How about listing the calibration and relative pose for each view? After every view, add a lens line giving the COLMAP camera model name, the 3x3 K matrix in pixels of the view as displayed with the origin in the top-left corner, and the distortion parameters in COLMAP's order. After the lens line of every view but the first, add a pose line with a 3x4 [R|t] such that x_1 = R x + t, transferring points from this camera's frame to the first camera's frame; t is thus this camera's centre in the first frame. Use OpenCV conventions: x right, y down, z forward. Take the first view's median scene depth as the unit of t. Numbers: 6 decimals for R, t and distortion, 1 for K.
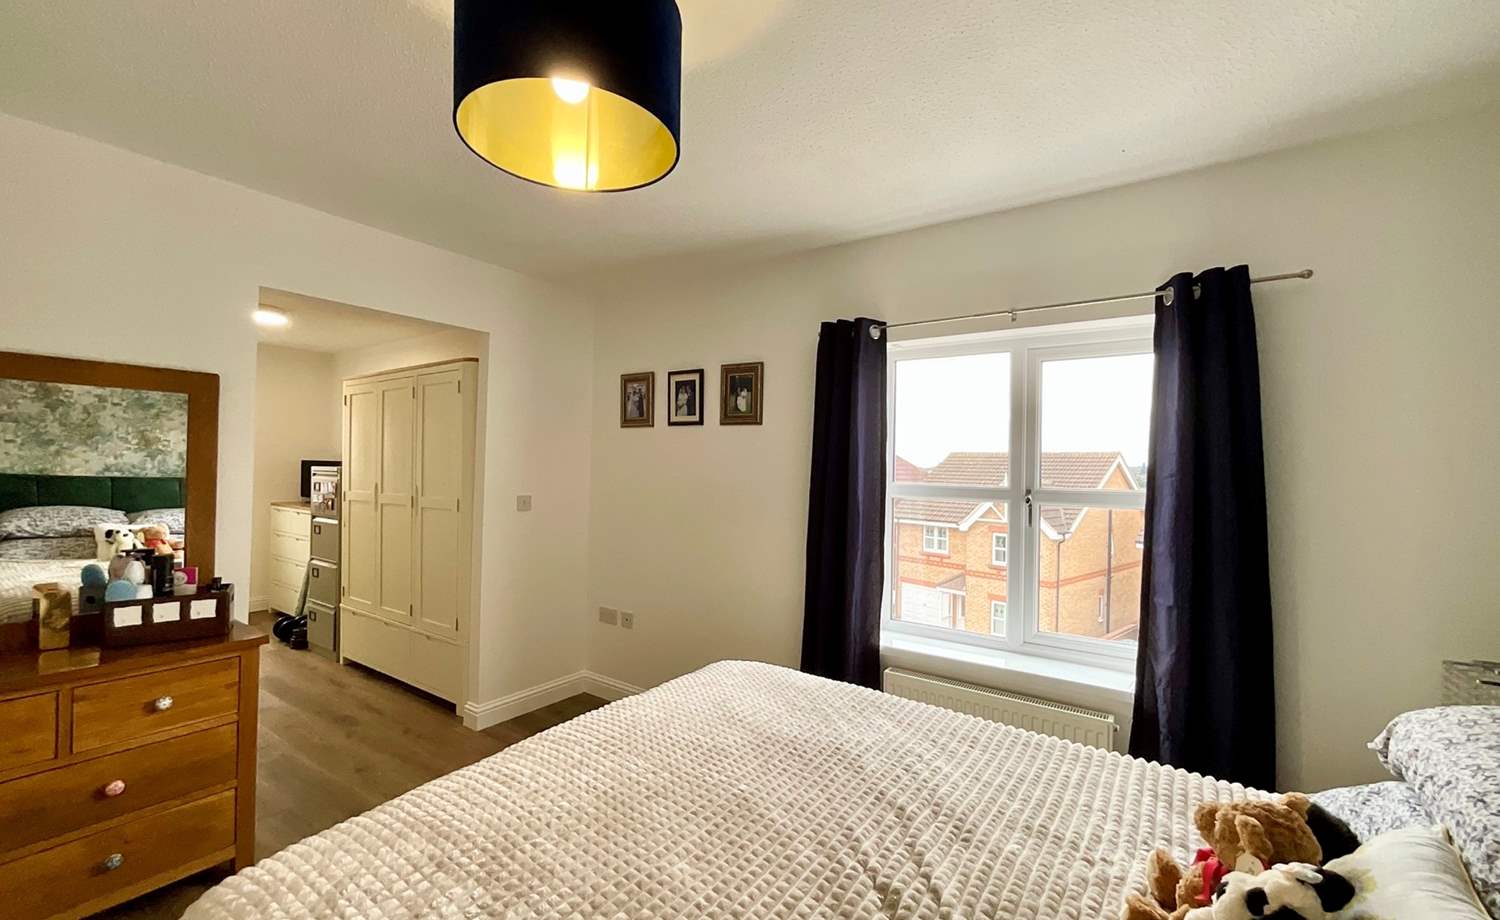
lens RADIAL K [[609.4, 0, 747.9], [0, 609.4, 469.5], [0, 0, 1]] dist [0.000544, -0.002057]
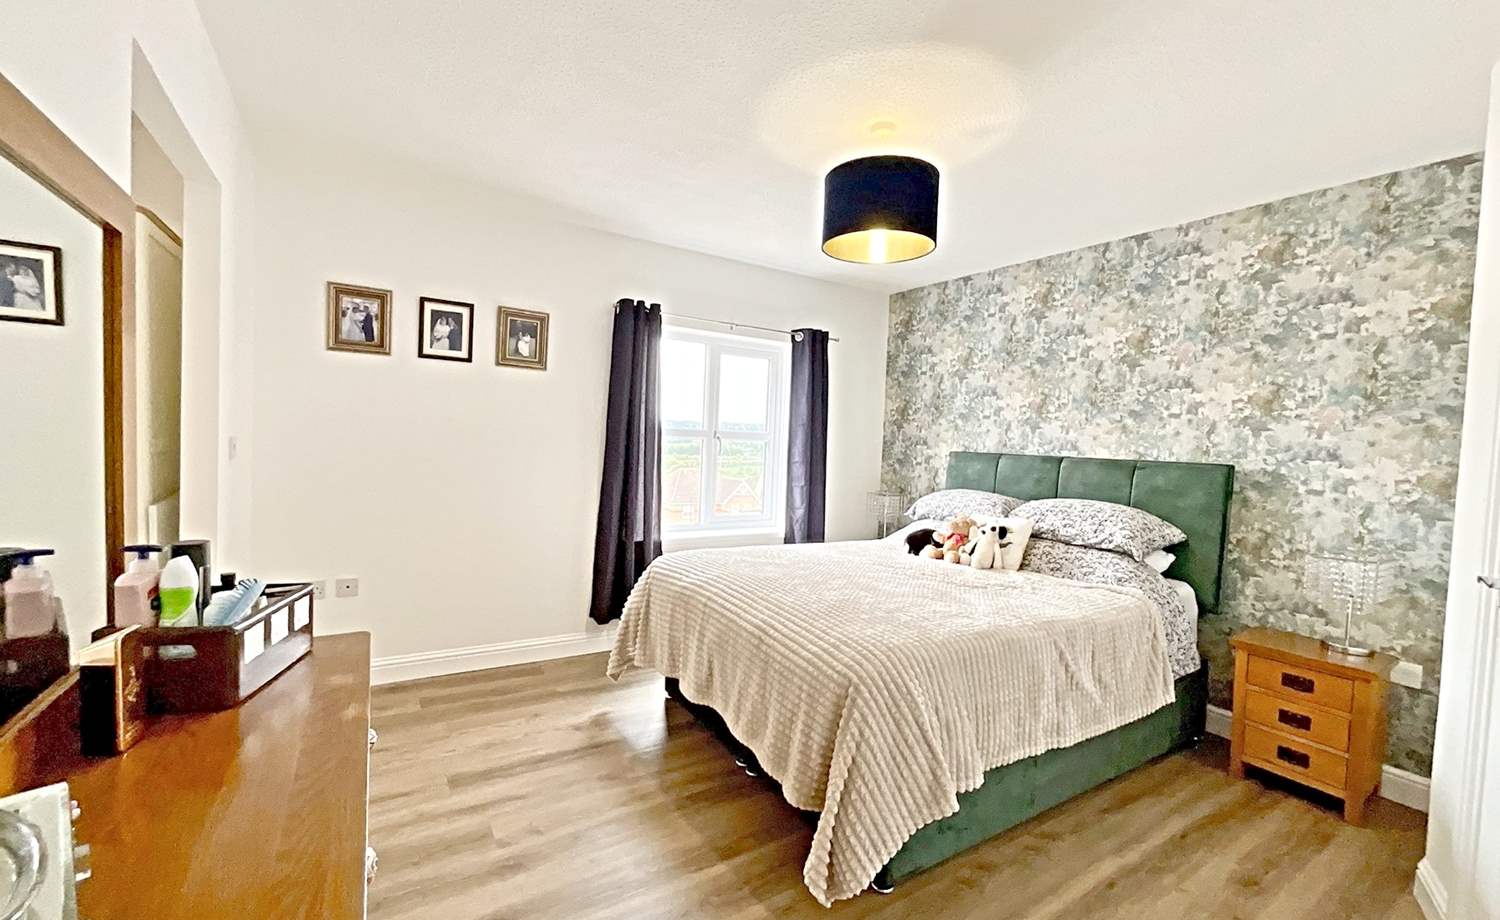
lens RADIAL K [[609.4, 0, 744.1], [0, 609.4, 467.2], [0, 0, 1]] dist [0.000544, -0.002057]
pose [[0.390391, -0.052030, 0.919178, -0.787735], [-0.031569, 0.997058, 0.069846, 0.011461], [-0.920108, -0.056284, 0.387600, 0.210436]]
